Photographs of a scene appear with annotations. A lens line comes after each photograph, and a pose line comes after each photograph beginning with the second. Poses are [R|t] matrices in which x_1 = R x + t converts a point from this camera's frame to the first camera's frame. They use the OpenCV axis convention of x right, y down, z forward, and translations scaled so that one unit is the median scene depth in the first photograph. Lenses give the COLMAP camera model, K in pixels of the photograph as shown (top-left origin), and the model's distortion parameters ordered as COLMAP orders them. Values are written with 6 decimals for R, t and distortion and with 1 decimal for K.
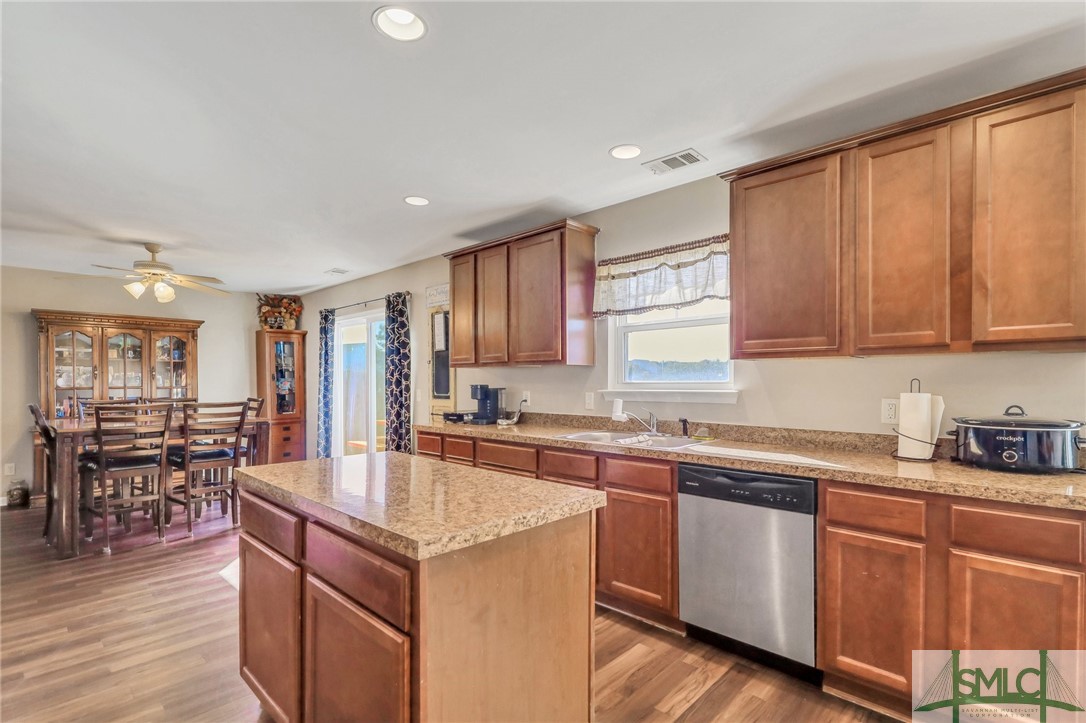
lens RADIAL K [[501.1, 0, 560.5], [0, 501.1, 387.1], [0, 0, 1]] dist [0.000381, 0.000243]
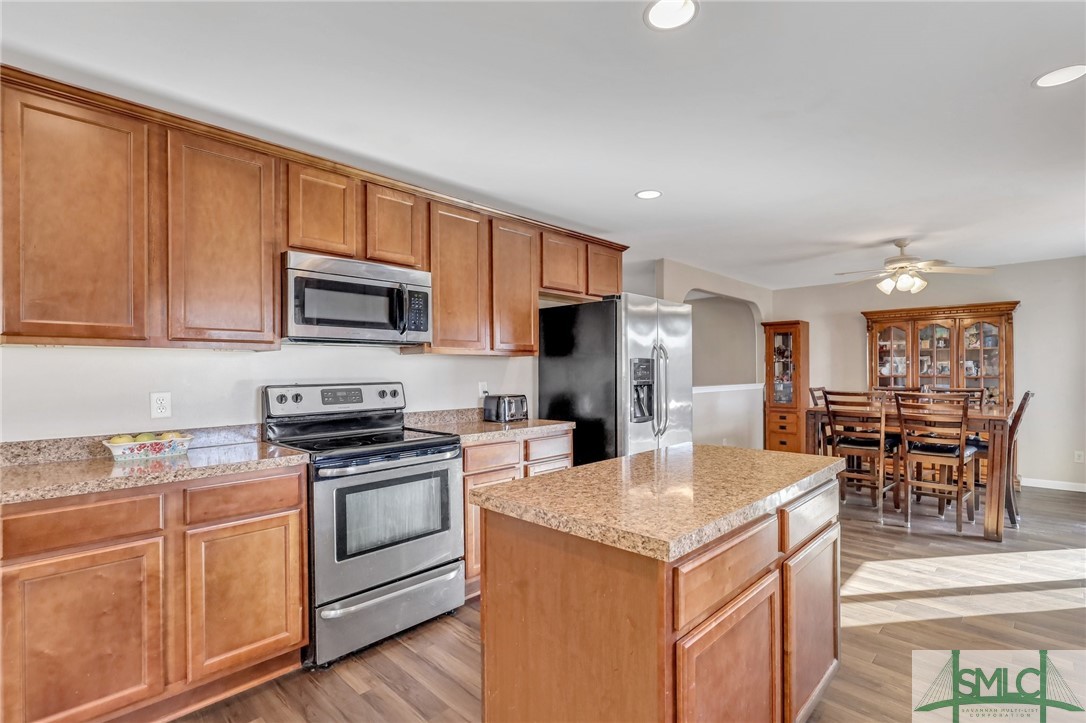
lens RADIAL K [[507.8, 0, 554.2], [0, 507.8, 370.3], [0, 0, 1]] dist [0.001192, -0.000509]
pose [[-0.013127, -0.000365, -0.999914, 0.300766], [-0.009834, 0.999952, -0.000236, -0.004996], [0.999865, 0.009830, -0.013130, 0.341952]]
